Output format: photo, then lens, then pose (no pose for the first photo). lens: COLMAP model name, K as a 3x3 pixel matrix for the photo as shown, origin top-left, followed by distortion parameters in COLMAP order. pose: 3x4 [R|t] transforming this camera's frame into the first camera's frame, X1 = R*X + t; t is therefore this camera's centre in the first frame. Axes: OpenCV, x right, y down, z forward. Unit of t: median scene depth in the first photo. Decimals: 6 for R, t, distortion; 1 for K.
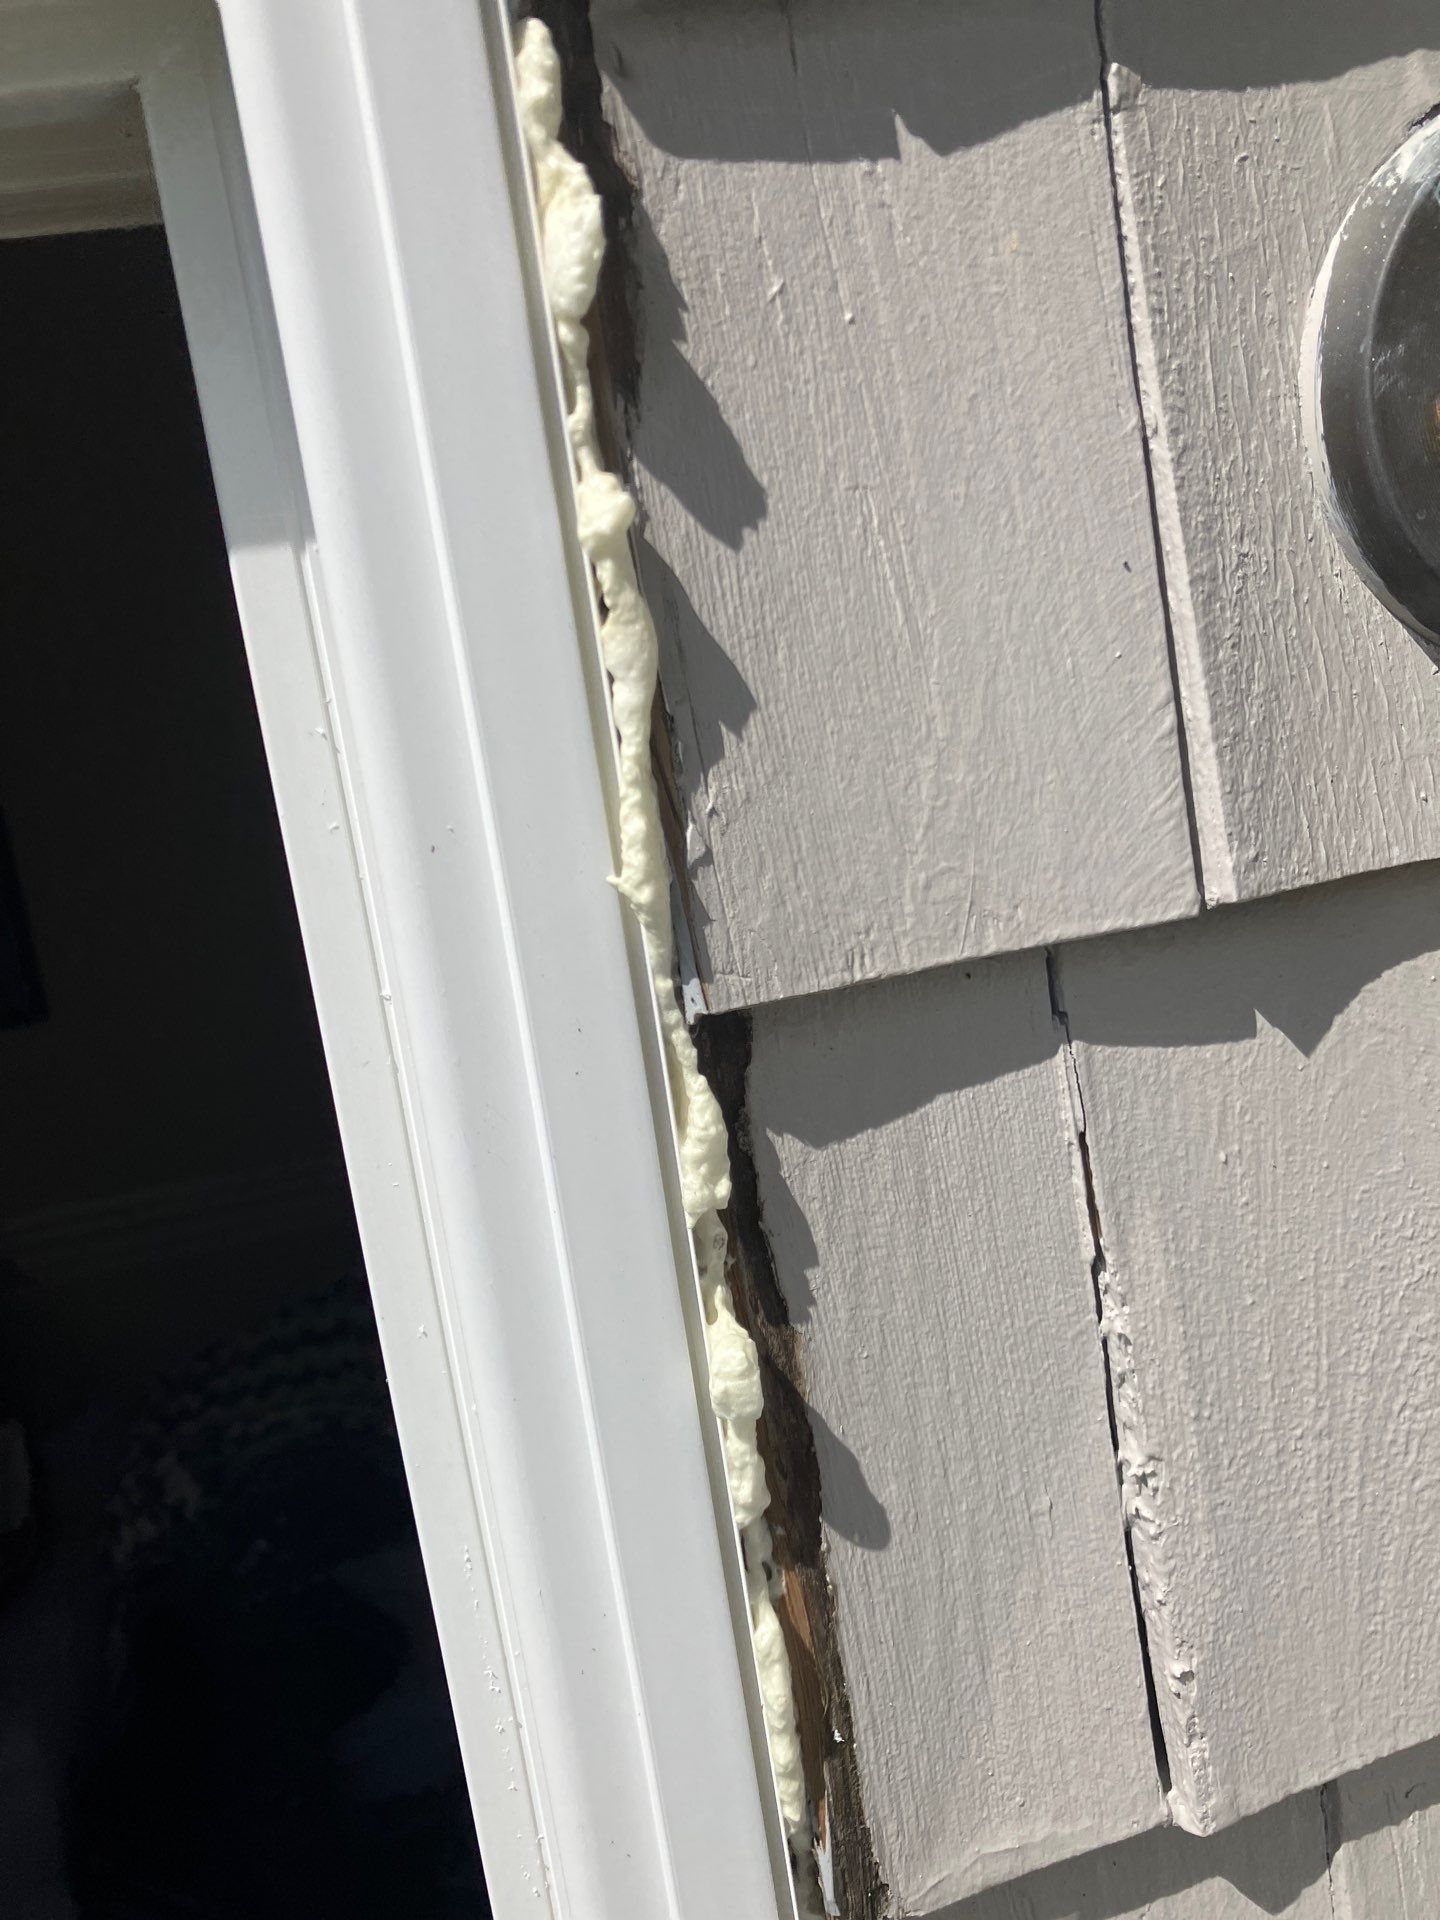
lens RADIAL K [[1525.9, 0, 713.2], [0, 1525.9, 948.7], [0, 0, 1]] dist [-0.006343, -0.005264]
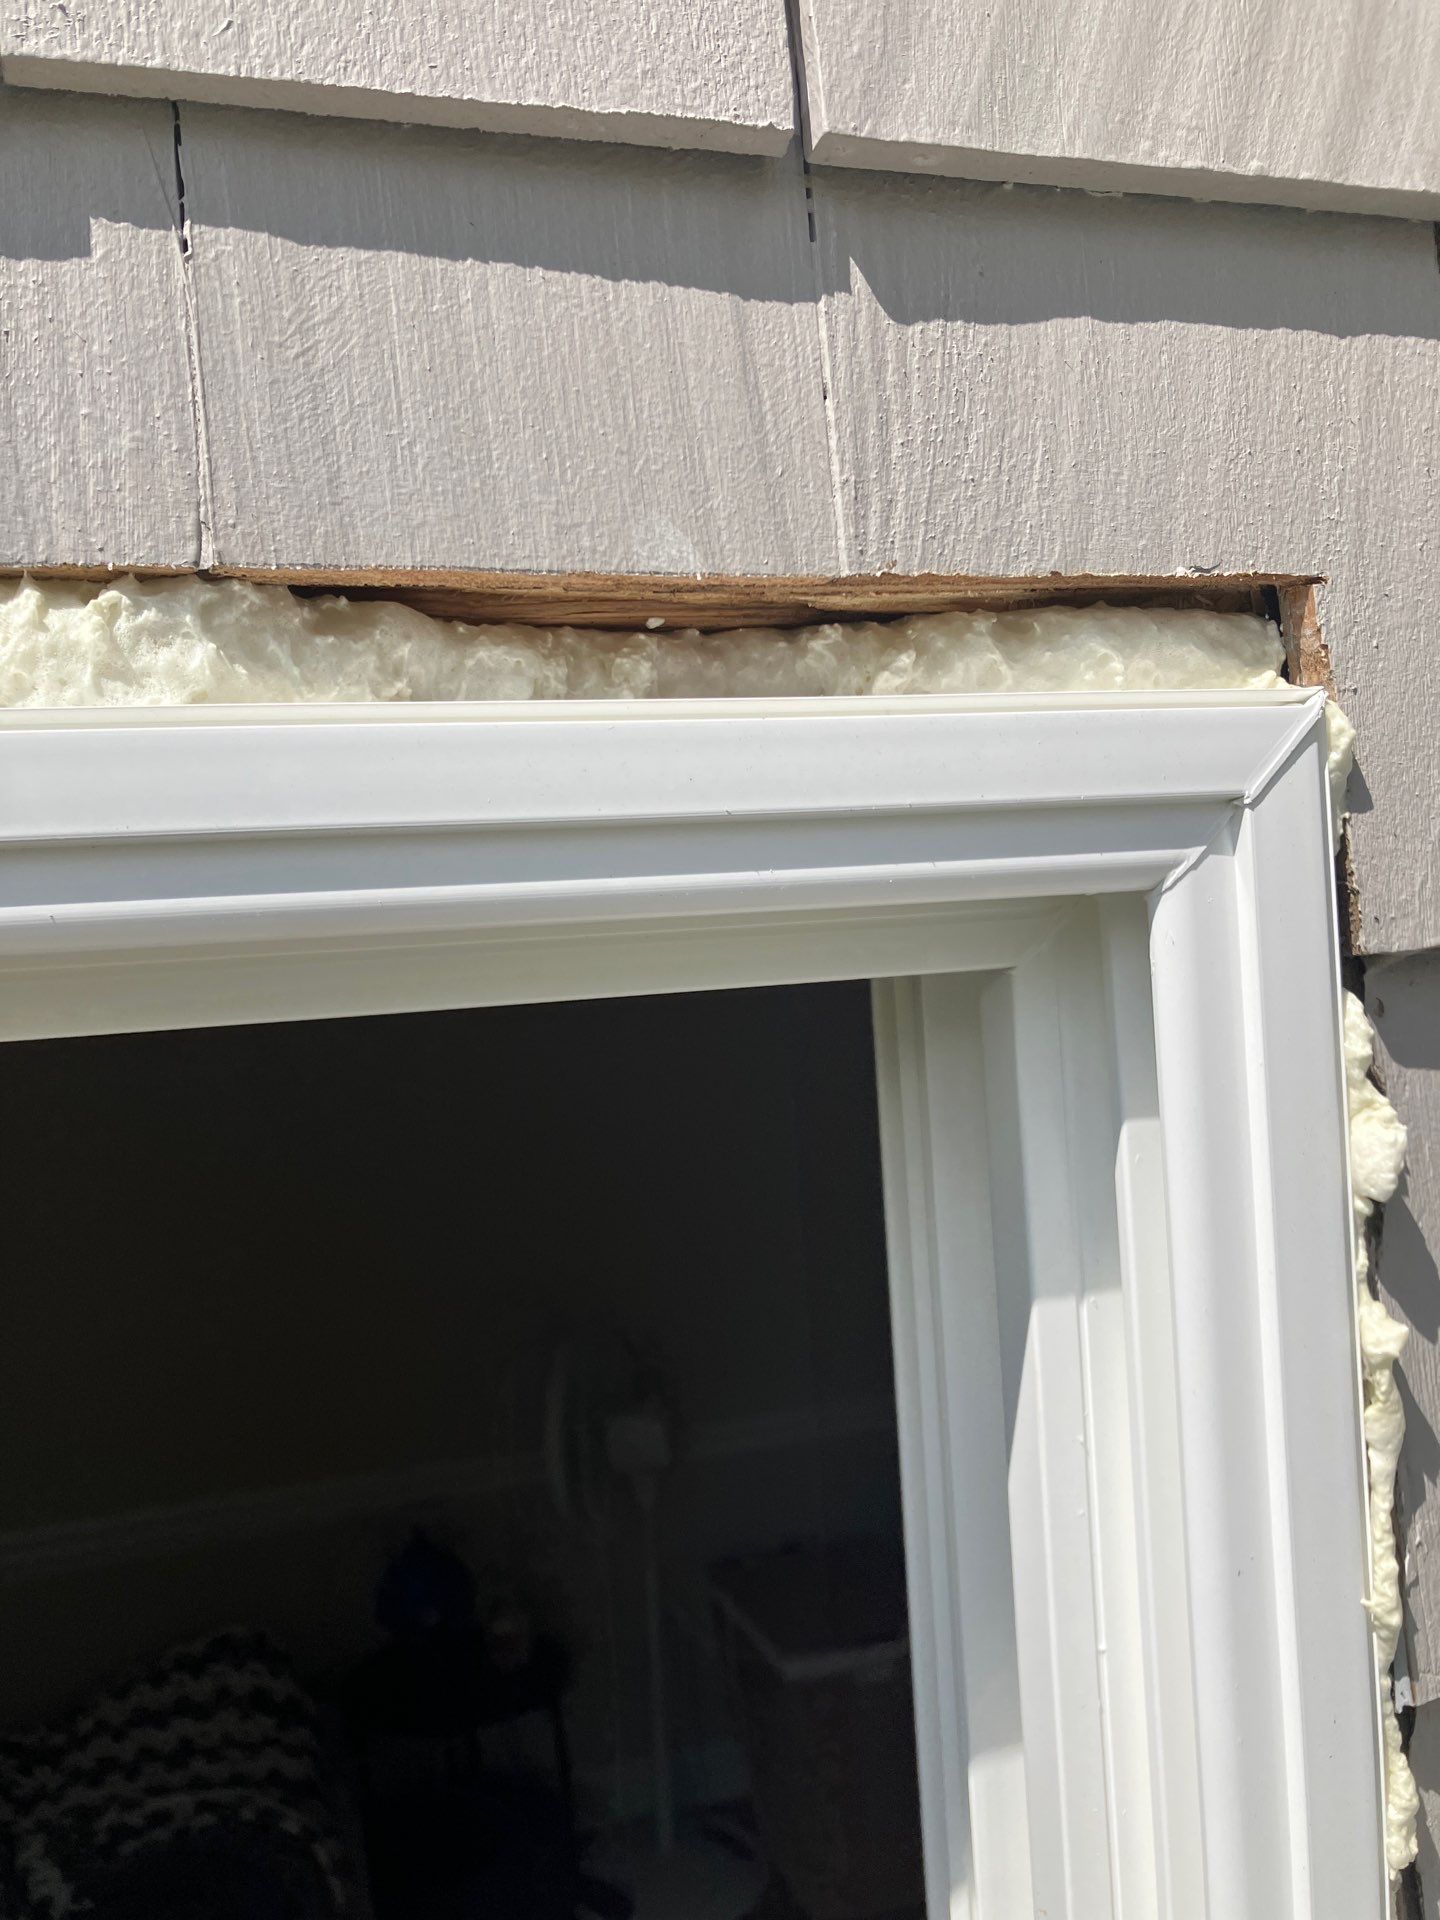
lens RADIAL K [[1525.9, 0, 731.0], [0, 1525.9, 961.7], [0, 0, 1]] dist [-0.006343, -0.005264]
pose [[0.993461, 0.086475, 0.074550, -0.736015], [-0.069214, 0.975440, -0.209107, -0.265426], [-0.090801, 0.202580, 0.975047, -0.336961]]
